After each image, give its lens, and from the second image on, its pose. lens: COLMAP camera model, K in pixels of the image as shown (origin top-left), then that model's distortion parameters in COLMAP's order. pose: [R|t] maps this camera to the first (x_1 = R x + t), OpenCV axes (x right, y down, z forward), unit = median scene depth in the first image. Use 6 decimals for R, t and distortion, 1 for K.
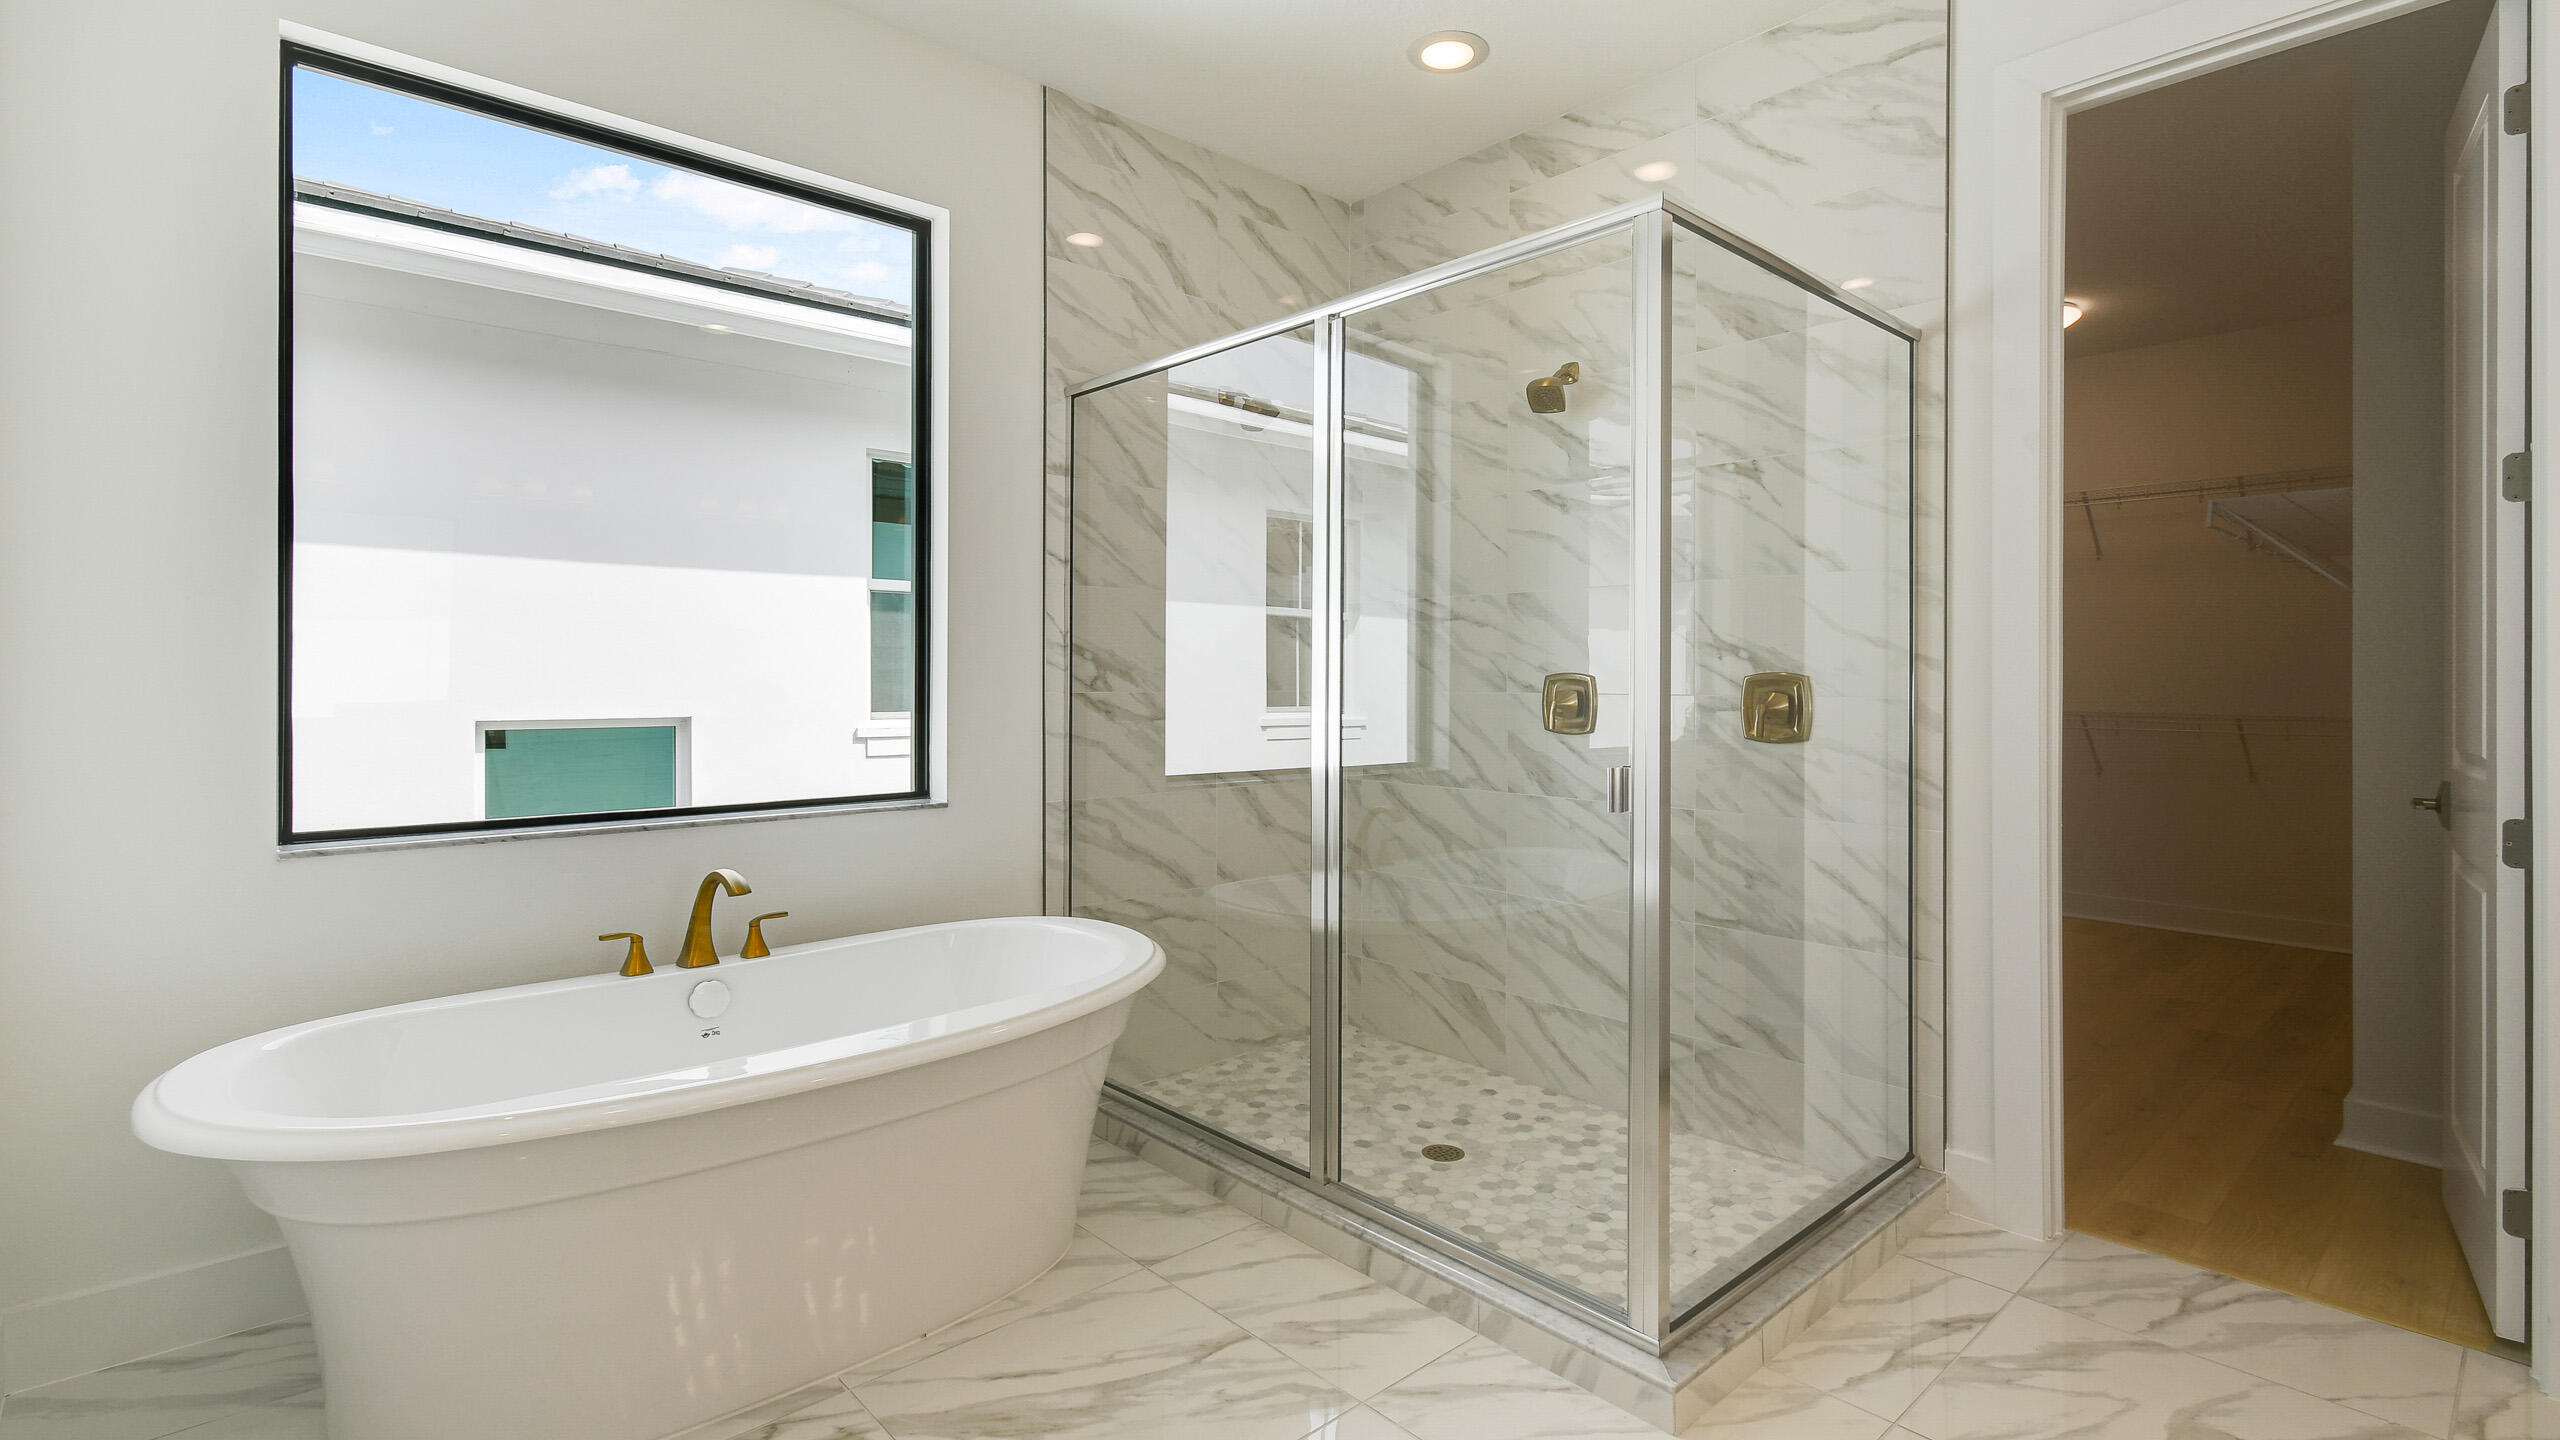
lens RADIAL K [[1176.8, 0, 1274.9], [0, 1176.8, 676.3], [0, 0, 1]] dist [0.009766, -0.000464]
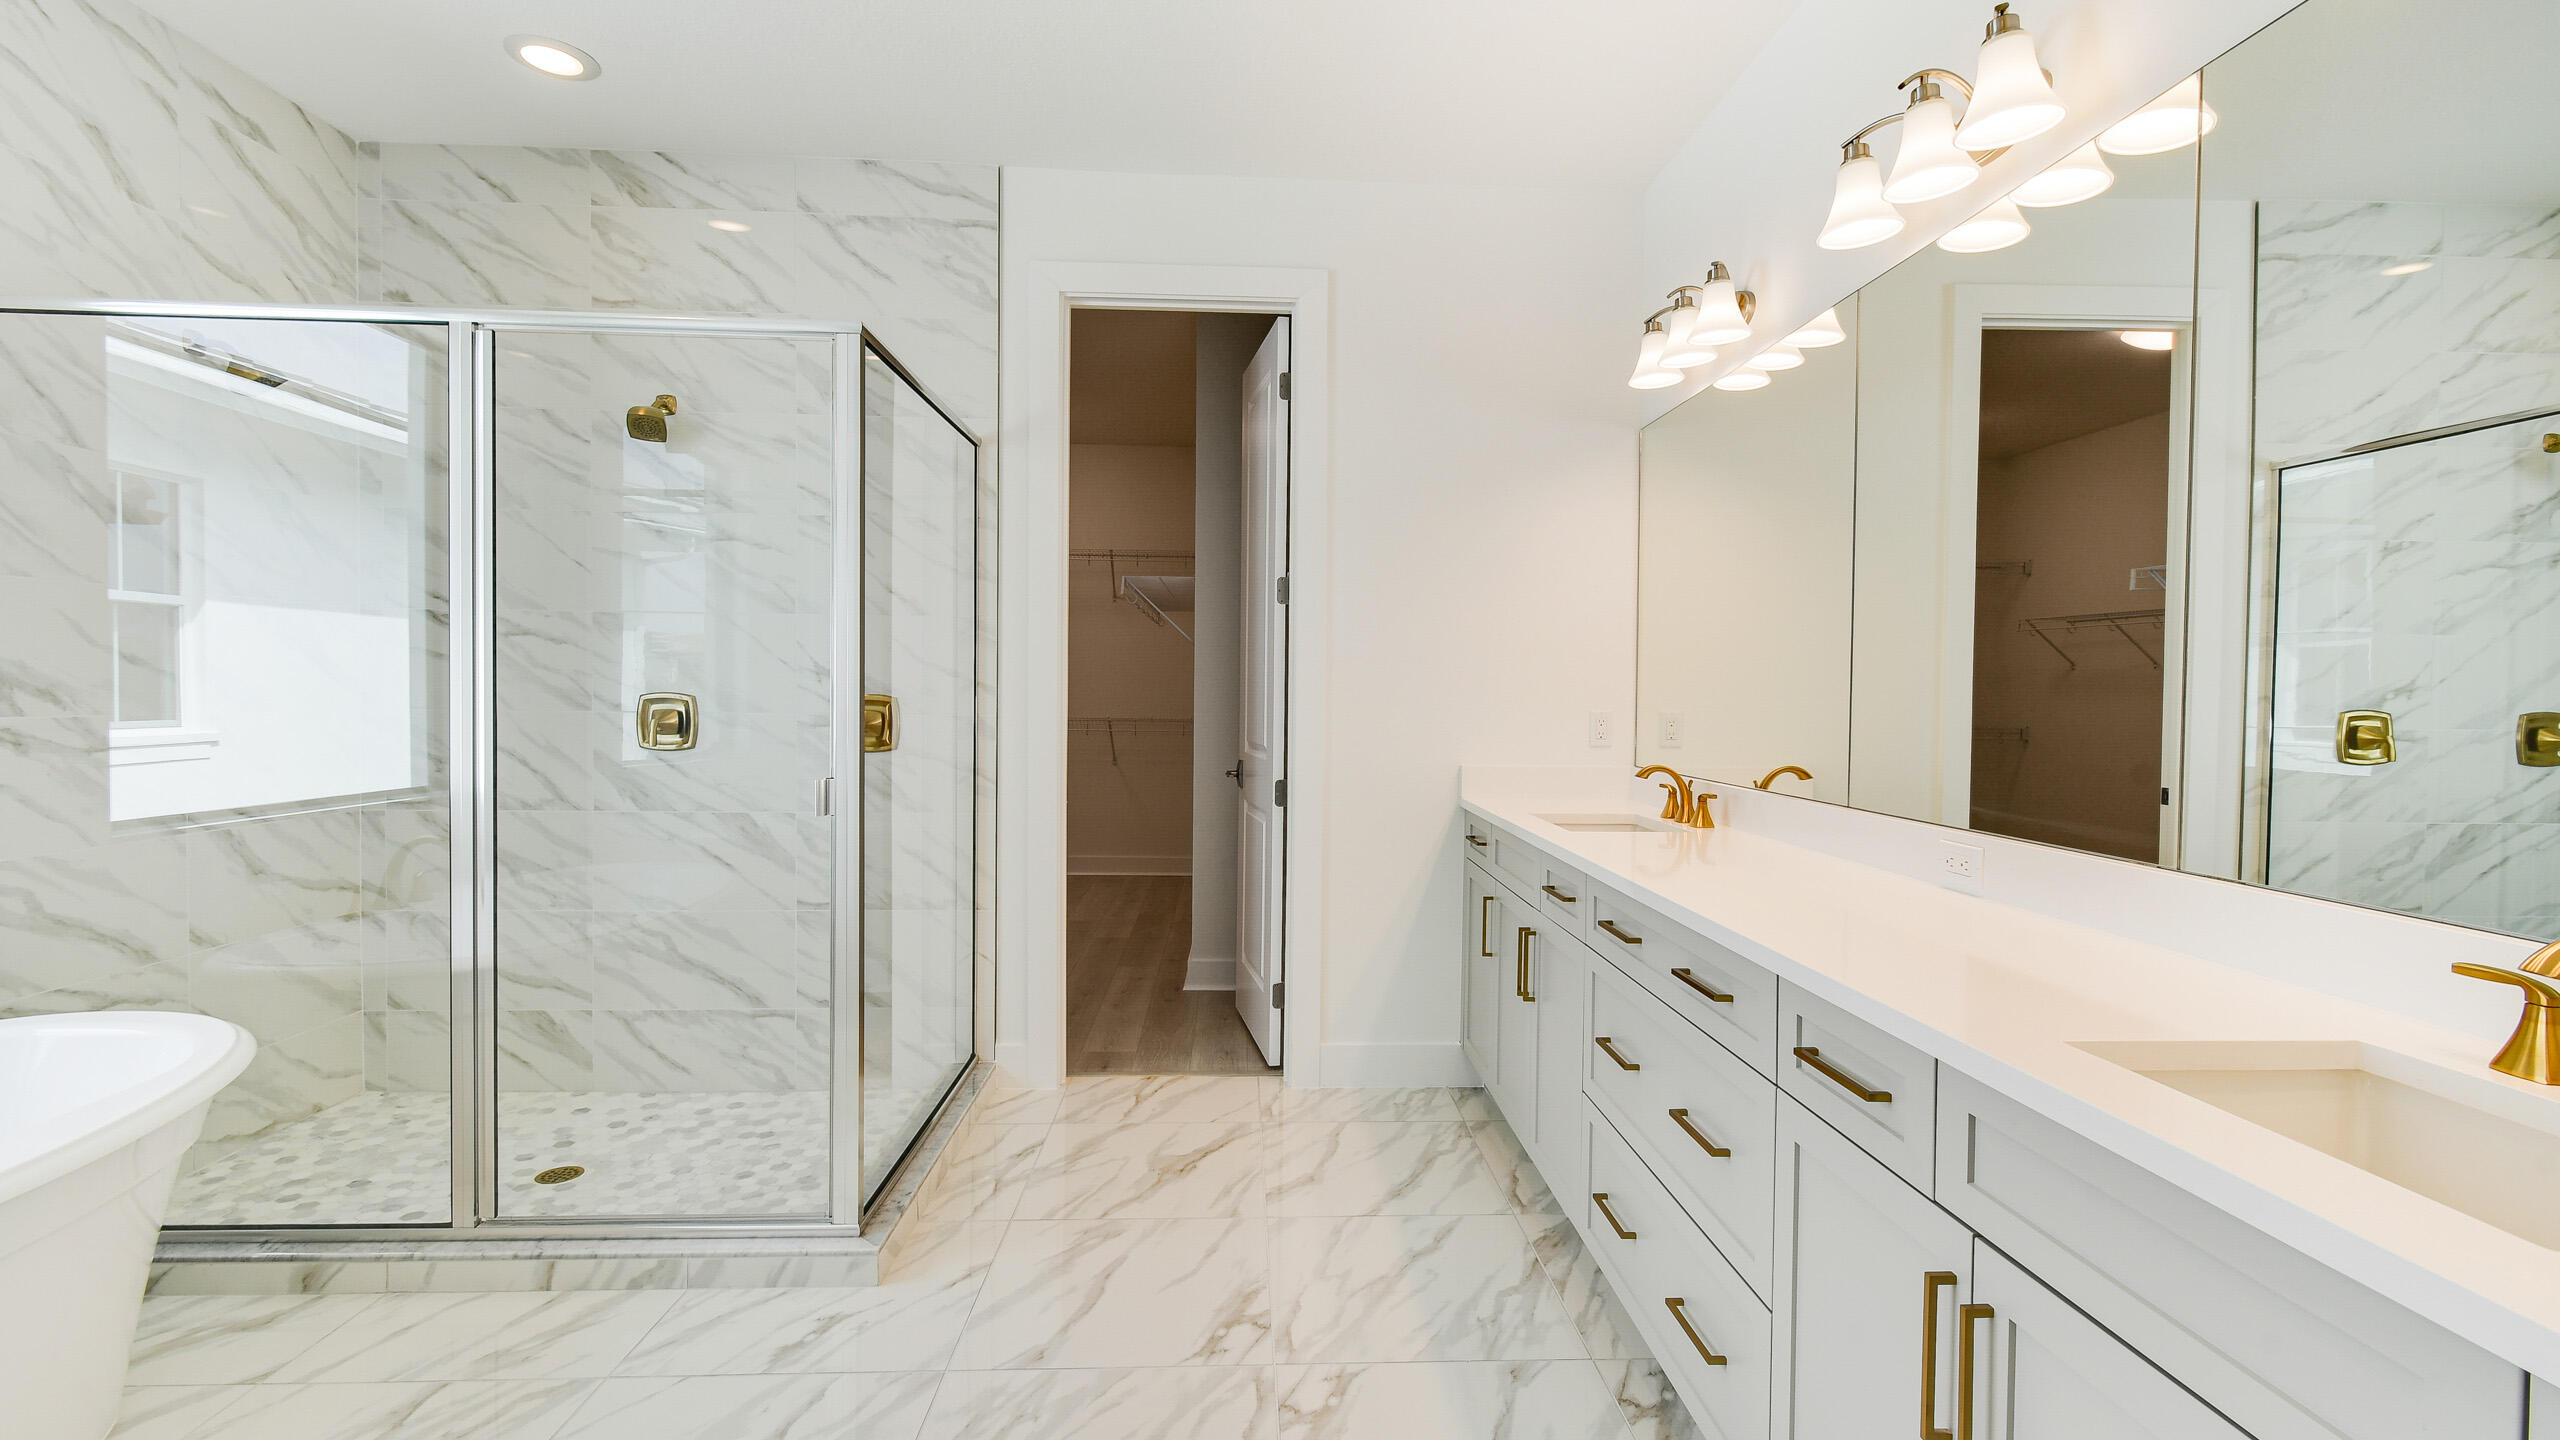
lens RADIAL K [[1151.9, 0, 1295.5], [0, 1151.9, 696.1], [0, 0, 1]] dist [0.007135, -0.000266]
pose [[0.635159, -0.000648, 0.772381, -0.213796], [-0.011949, 0.999872, 0.010665, -0.019246], [-0.772289, -0.016003, 0.635070, -0.096606]]
